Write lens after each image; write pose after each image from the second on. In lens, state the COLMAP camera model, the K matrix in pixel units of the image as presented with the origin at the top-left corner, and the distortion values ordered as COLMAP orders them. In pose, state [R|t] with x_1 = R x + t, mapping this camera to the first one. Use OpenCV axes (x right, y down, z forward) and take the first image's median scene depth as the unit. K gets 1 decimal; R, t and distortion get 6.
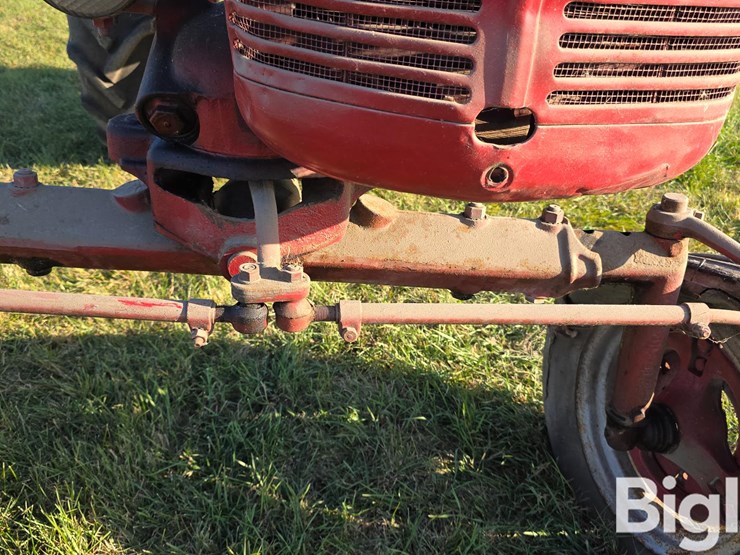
lens RADIAL K [[657.7, 0, 387.8], [0, 657.7, 273.9], [0, 0, 1]] dist [0.016252, -0.000635]
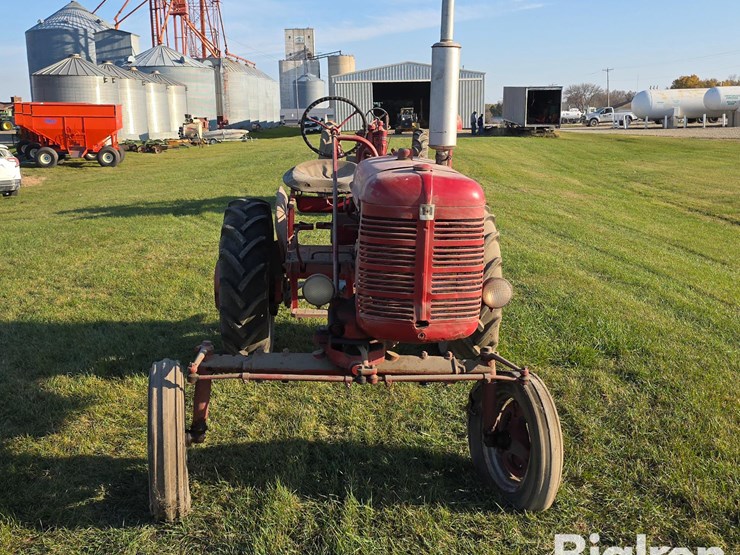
lens RADIAL K [[906.2, 0, 381.8], [0, 906.2, 267.3], [0, 0, 1]] dist [0.220114, -0.006128]
pose [[0.998414, -0.054638, 0.013556, -0.127226], [0.056056, 0.942827, -0.328534, 1.126872], [0.005170, 0.328773, 0.944395, -3.939101]]
